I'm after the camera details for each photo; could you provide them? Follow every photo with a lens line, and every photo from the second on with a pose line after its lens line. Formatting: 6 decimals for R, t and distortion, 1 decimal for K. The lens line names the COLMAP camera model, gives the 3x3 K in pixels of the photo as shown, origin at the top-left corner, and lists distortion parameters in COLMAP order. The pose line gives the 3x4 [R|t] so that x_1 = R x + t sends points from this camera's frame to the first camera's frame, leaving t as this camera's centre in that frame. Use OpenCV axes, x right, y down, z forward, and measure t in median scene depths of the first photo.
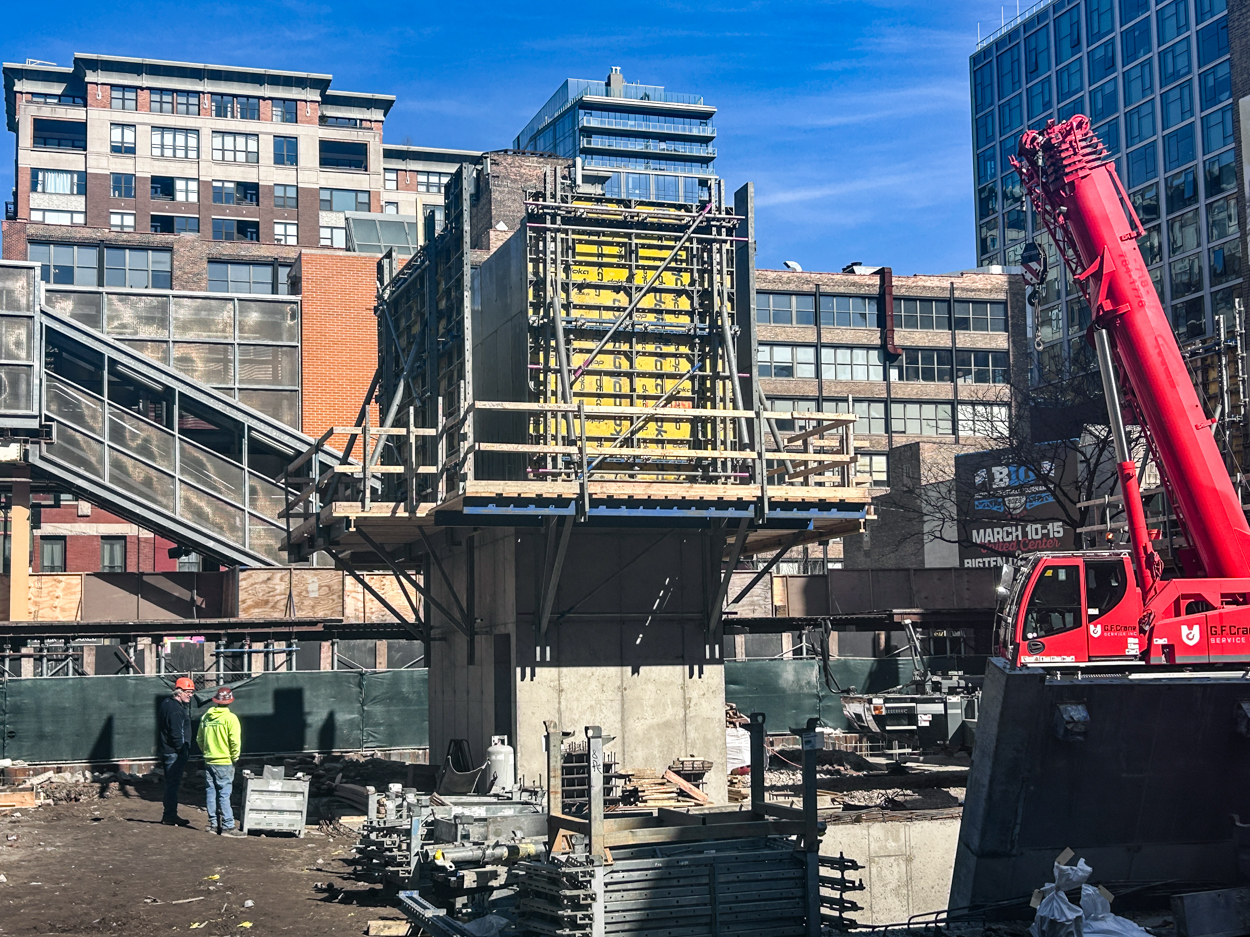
lens RADIAL K [[1773.7, 0, 625.0], [0, 1773.7, 468.5], [0, 0, 1]] dist [0.202533, -0.723353]
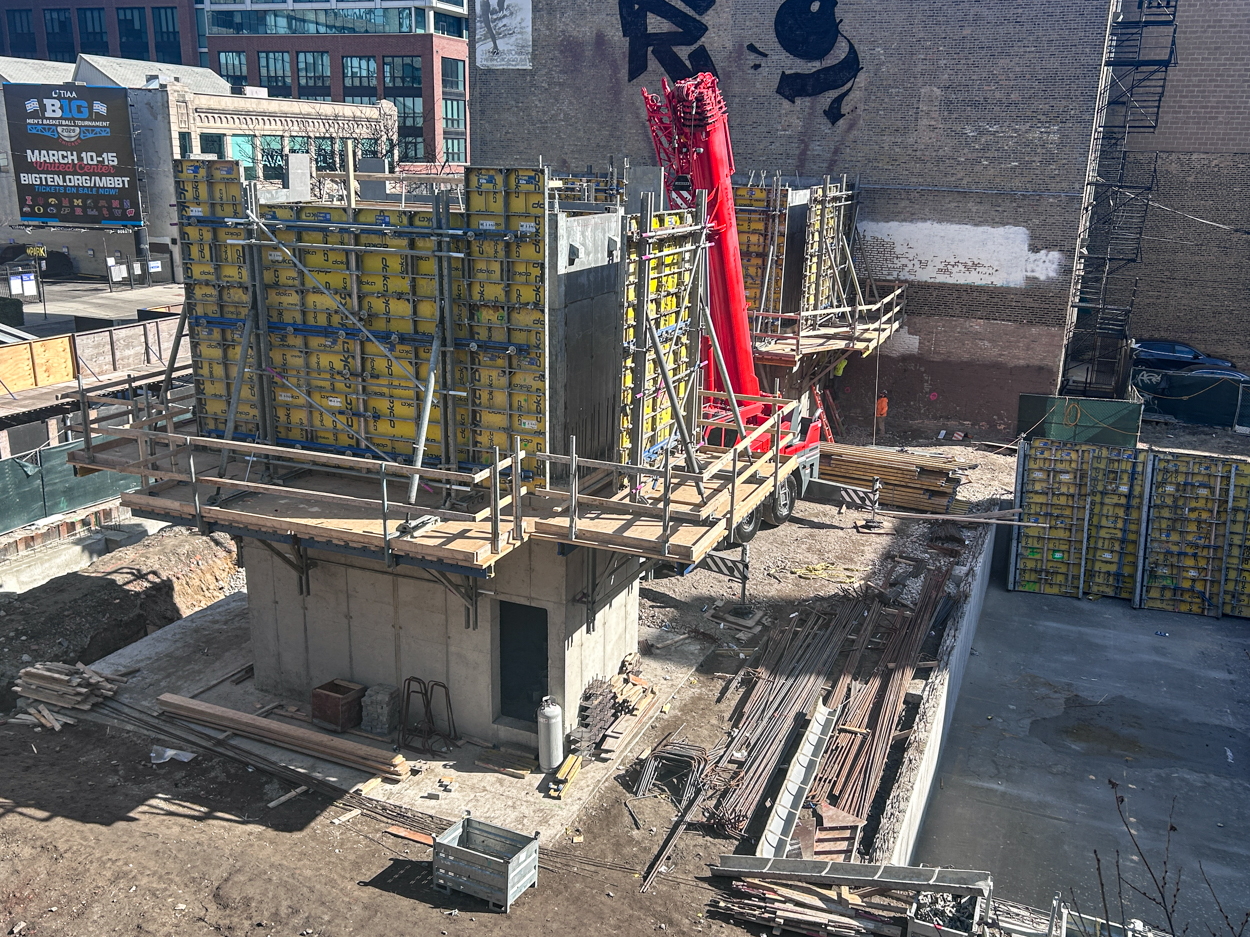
lens RADIAL K [[1106.4, 0, 638.6], [0, 1106.4, 467.6], [0, 0, 1]] dist [-0.009242, 0.051004]
pose [[0.635608, -0.176962, 0.751456, -0.443651], [-0.126011, 0.936539, 0.327132, -0.186533], [-0.761658, -0.302619, 0.572973, 0.492499]]
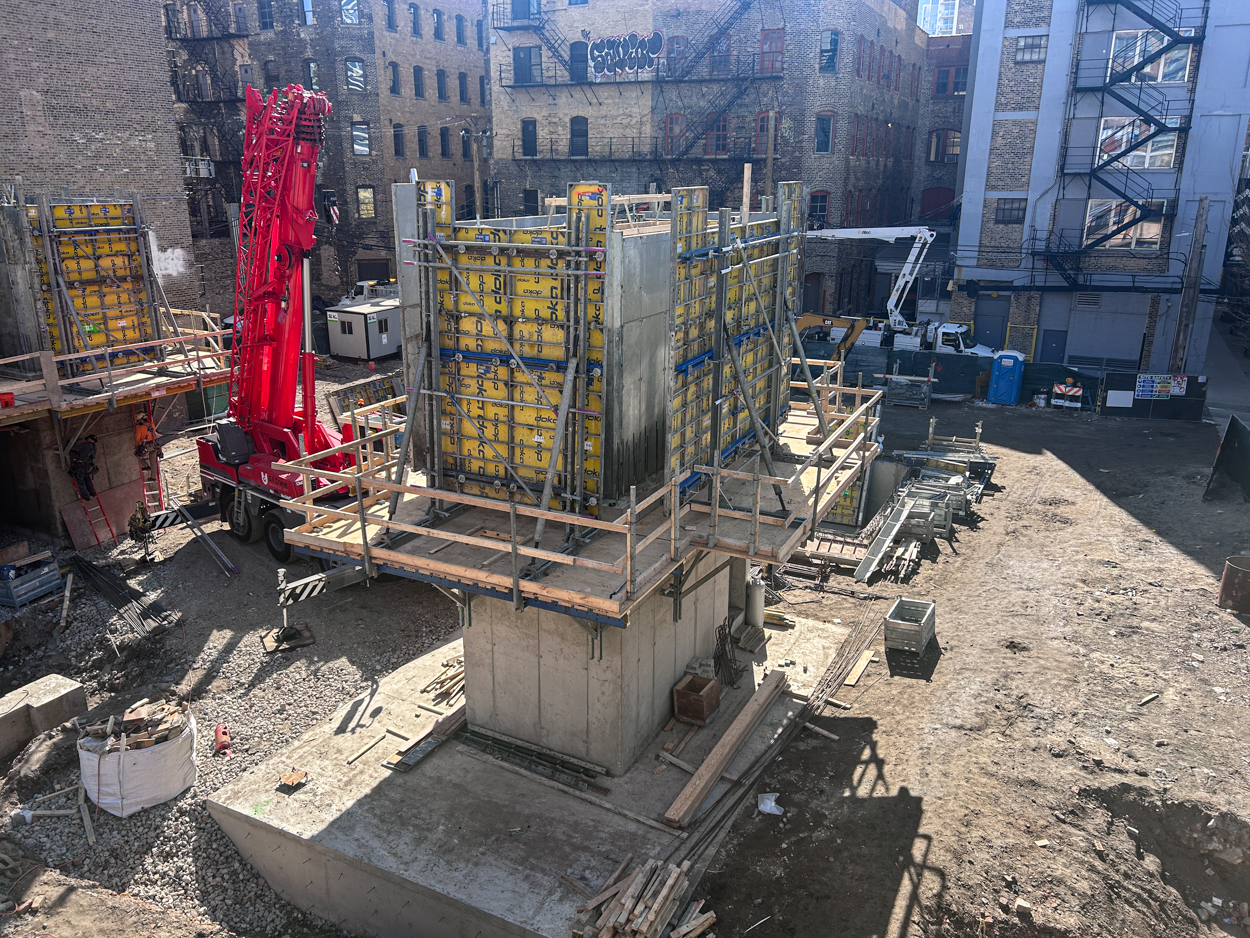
lens RADIAL K [[937.3, 0, 625.0], [0, 937.3, 469.0], [0, 0, 1]] dist [0.046912, -0.049296]
pose [[-0.719858, -0.188038, 0.668166, -0.423284], [-0.065681, 0.976741, 0.204116, -0.081477], [-0.691007, 0.103049, -0.715465, 1.364235]]
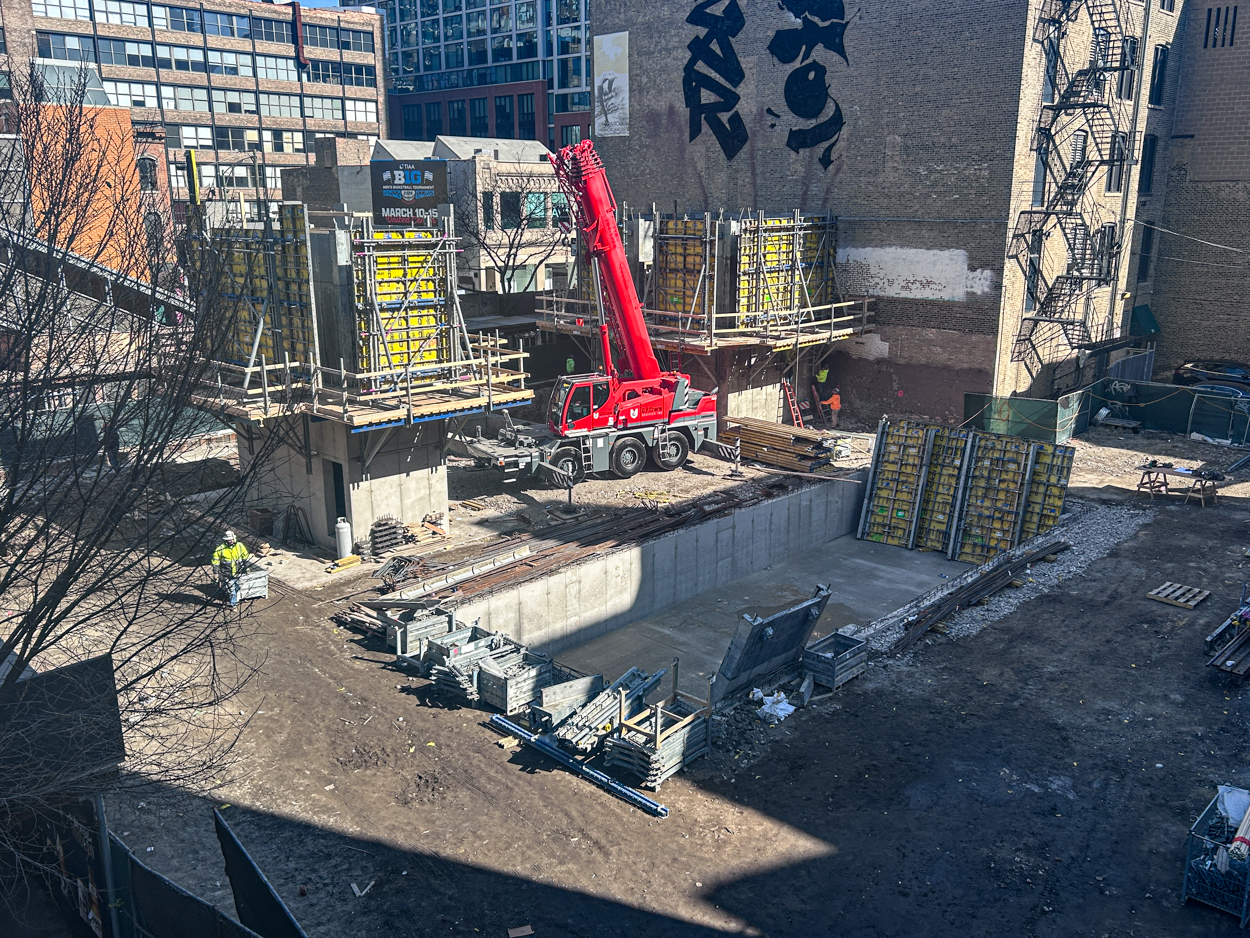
lens RADIAL K [[1045.5, 0, 635.4], [0, 1045.5, 470.9], [0, 0, 1]] dist [0.139332, -0.325874]
pose [[0.877401, -0.101449, 0.468909, -0.264983], [-0.071190, 0.939035, 0.336369, -0.250050], [-0.474447, -0.328513, 0.816688, -0.050543]]
